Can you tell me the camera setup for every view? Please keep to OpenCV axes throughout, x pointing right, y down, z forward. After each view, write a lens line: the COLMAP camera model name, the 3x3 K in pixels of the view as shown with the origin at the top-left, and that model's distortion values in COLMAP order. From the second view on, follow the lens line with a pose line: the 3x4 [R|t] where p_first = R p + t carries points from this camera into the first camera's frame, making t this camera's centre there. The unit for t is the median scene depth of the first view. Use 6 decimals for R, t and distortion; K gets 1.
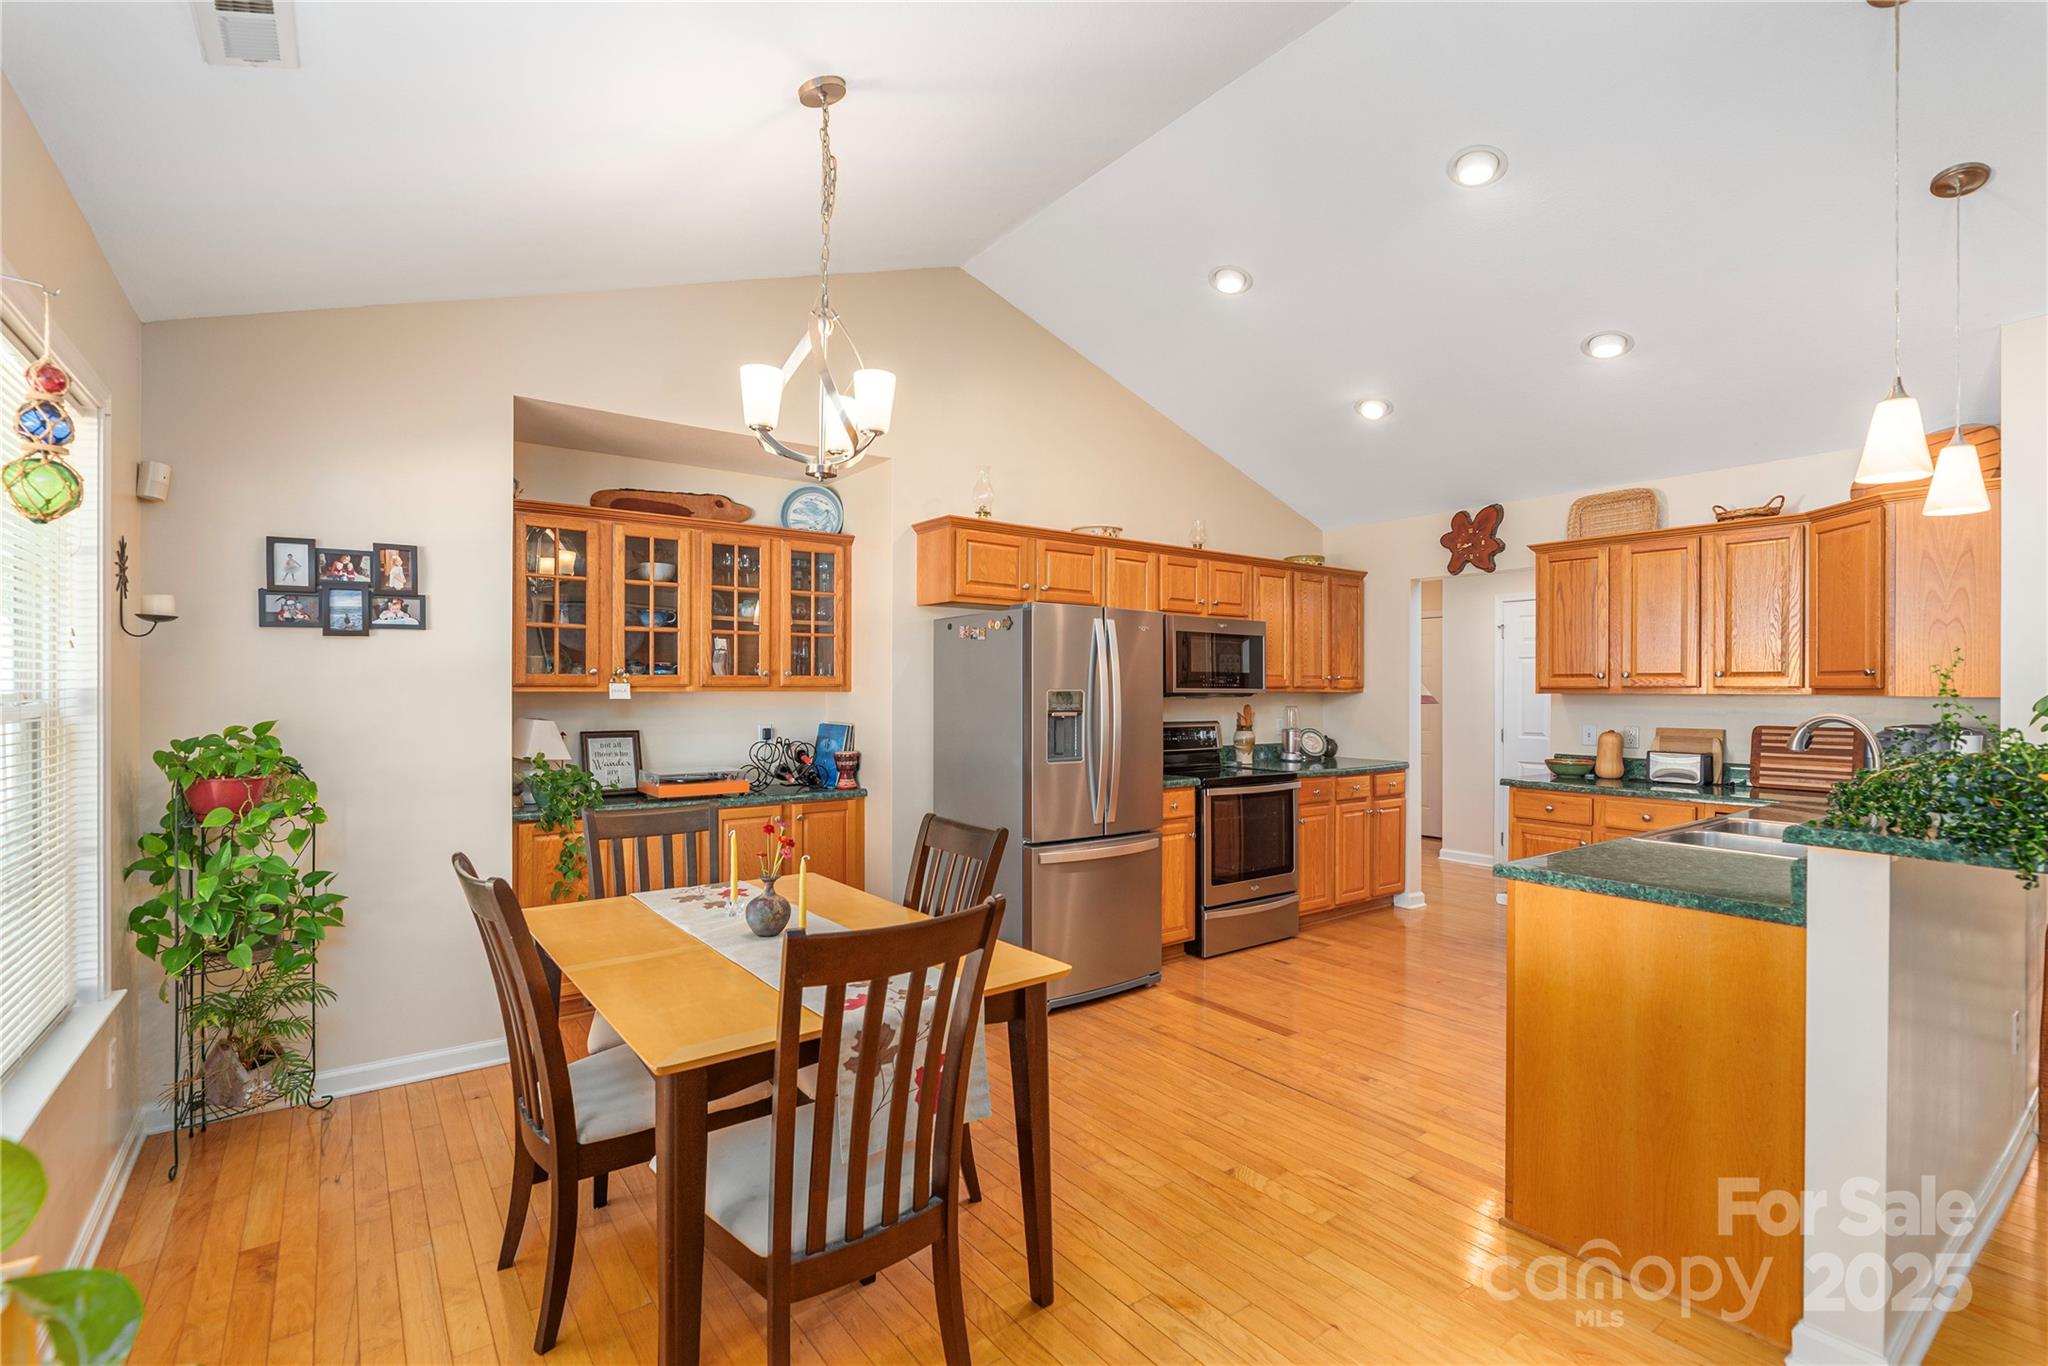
lens RADIAL K [[924.3, 0, 1013.7], [0, 924.3, 689.5], [0, 0, 1]] dist [-0.003383, -0.001538]
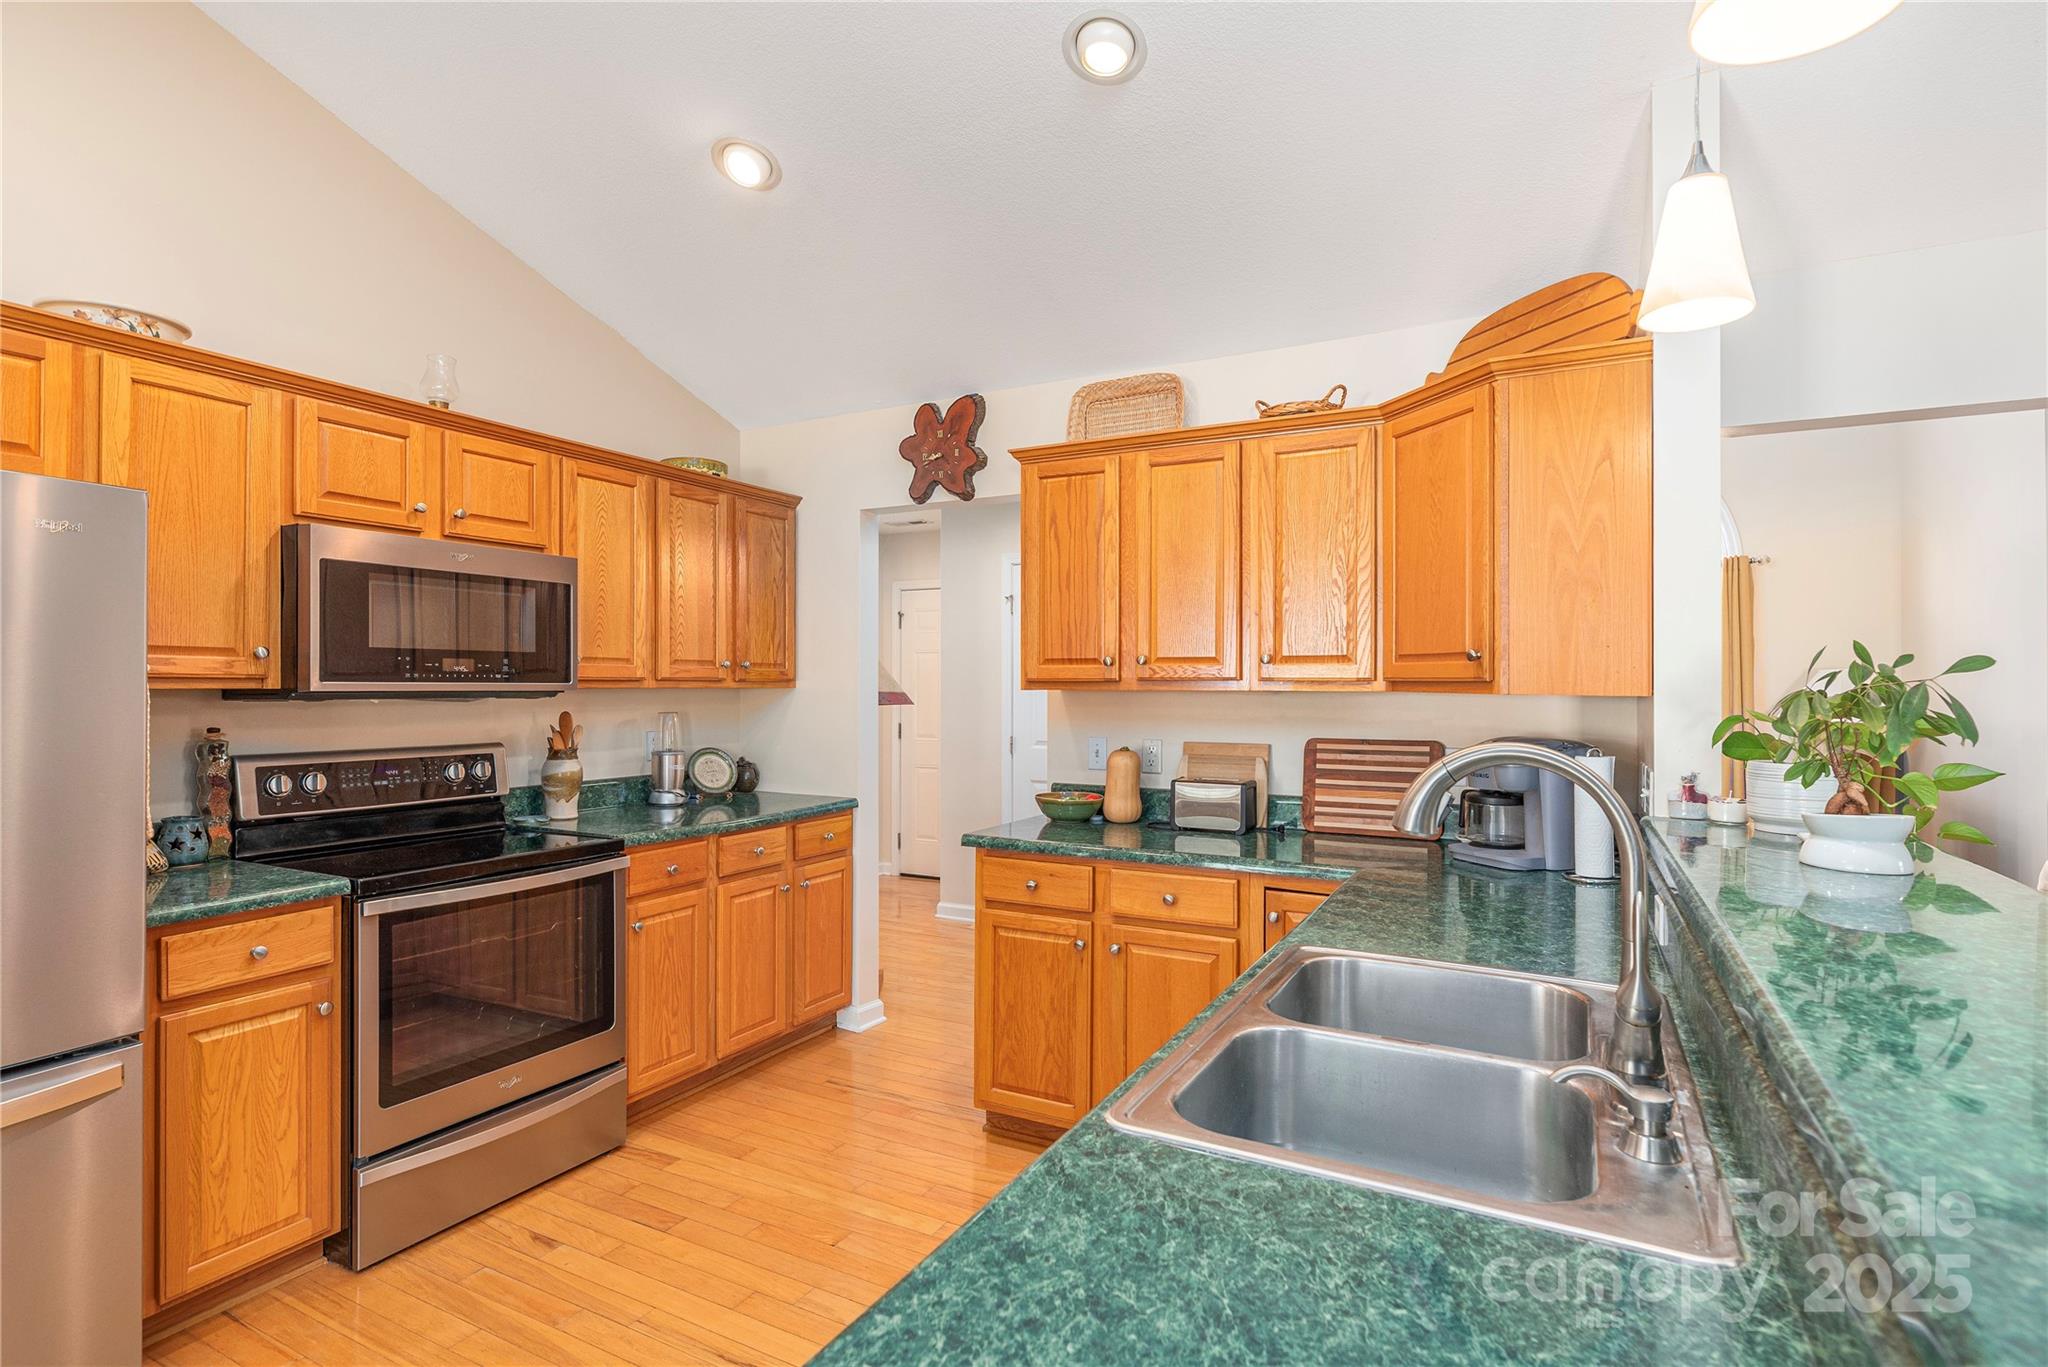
lens RADIAL K [[1024.8, 0, 1018.4], [0, 1024.8, 679.2], [0, 0, 1]] dist [-0.000649, -0.000914]
pose [[0.903587, 0.000447, 0.428405, 0.284527], [0.000991, 0.999995, -0.003133, -0.000841], [-0.428404, 0.003255, 0.903581, 0.400503]]
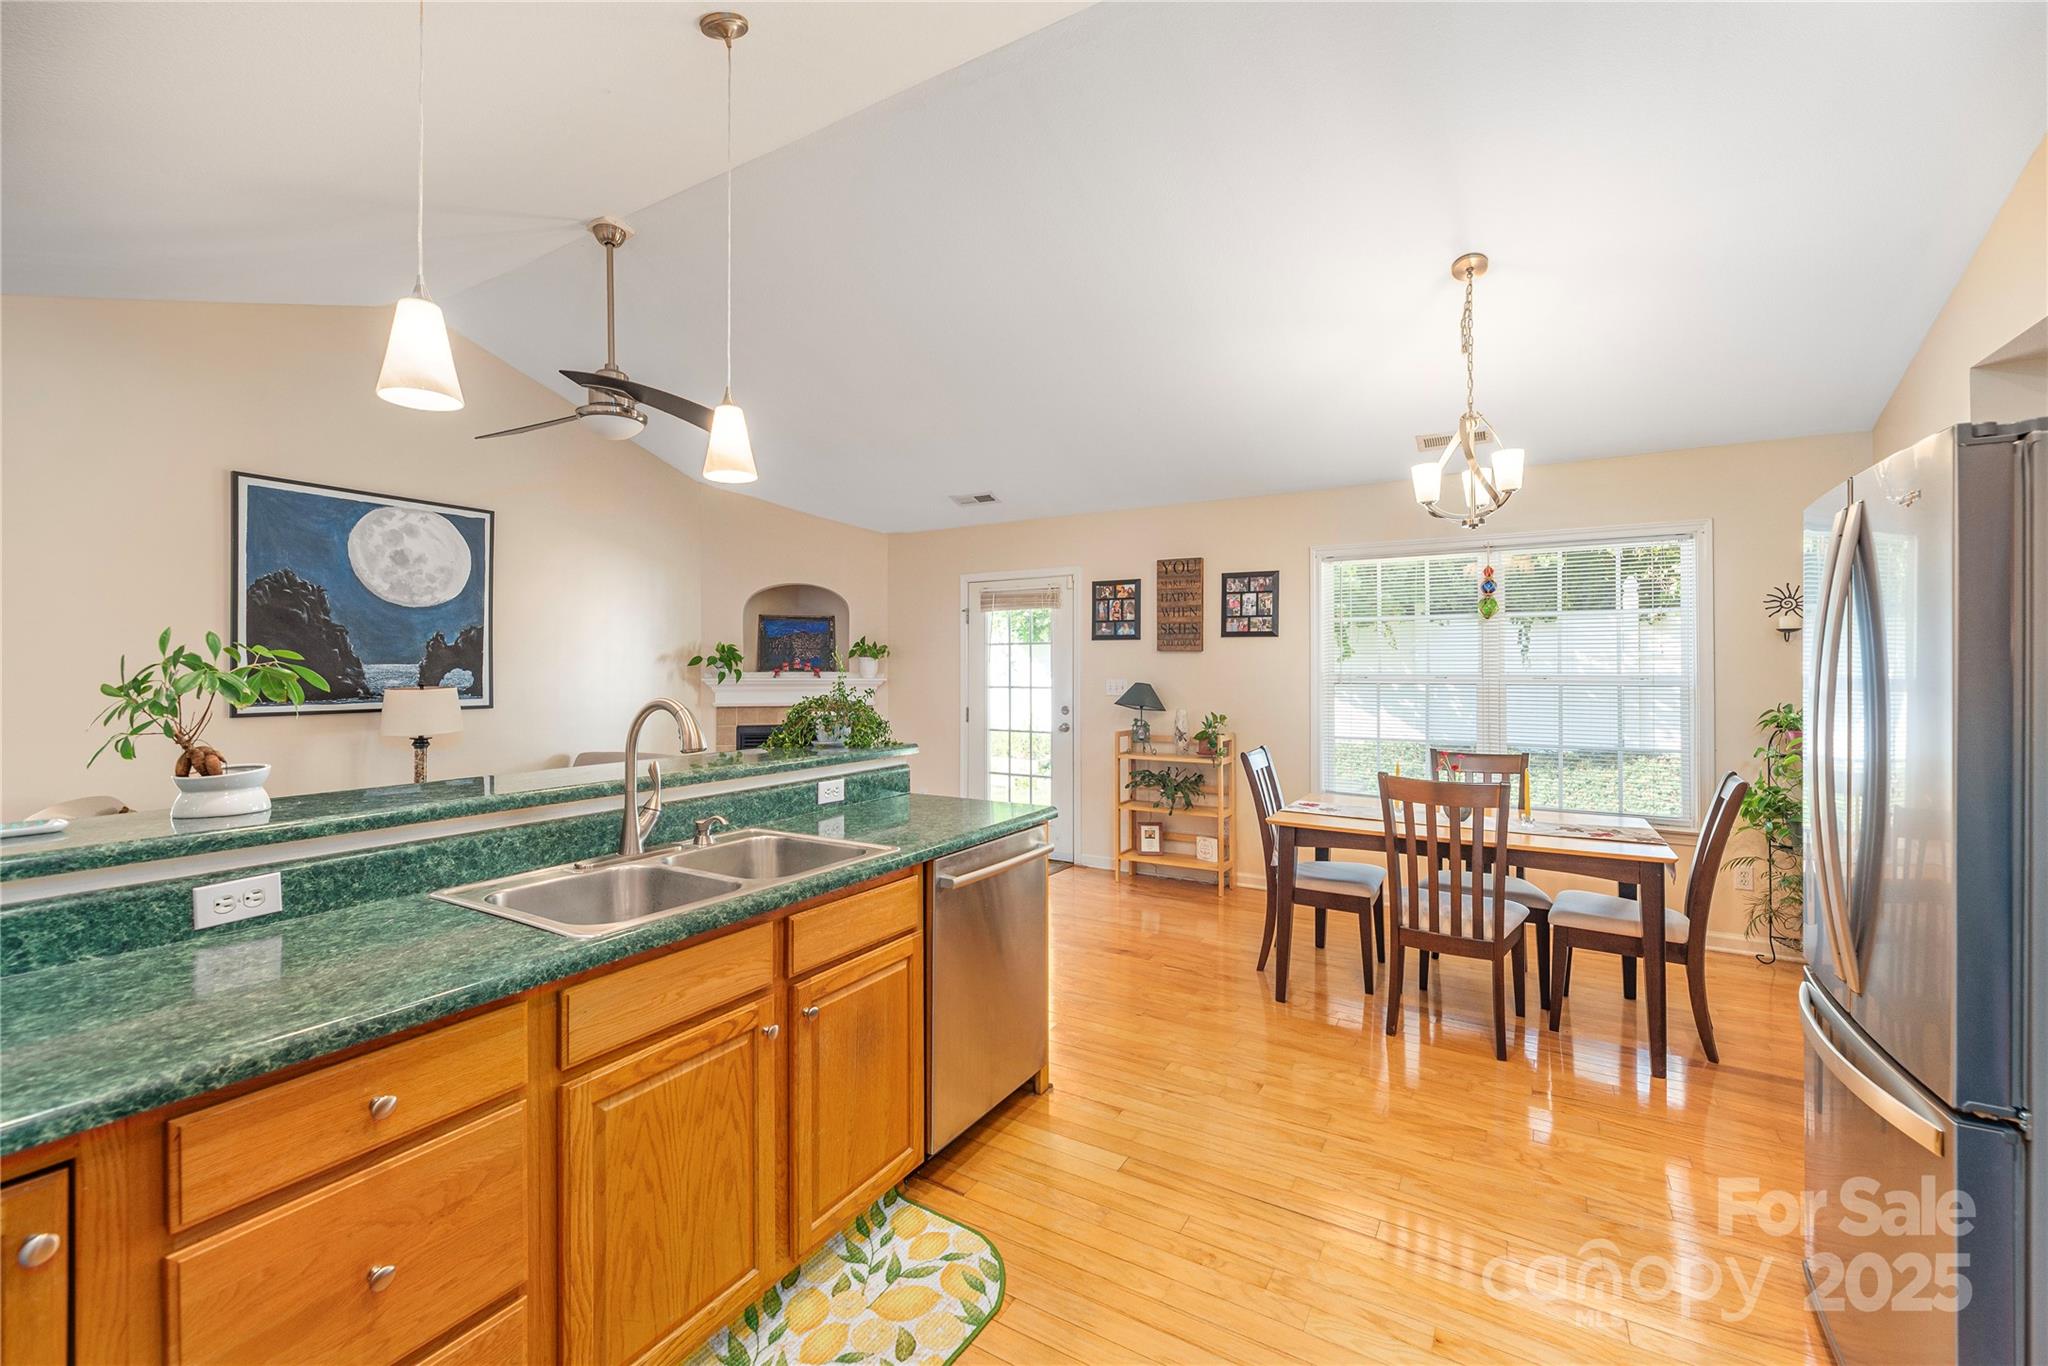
lens RADIAL K [[845.4, 0, 1013.8], [0, 845.4, 666.2], [0, 0, 1]] dist [-0.001547, 0.000409]
pose [[-0.923838, -0.006251, -0.382734, 0.523480], [-0.004901, 0.999978, -0.004501, 0.000587], [0.382753, -0.002282, -0.923848, 1.043550]]
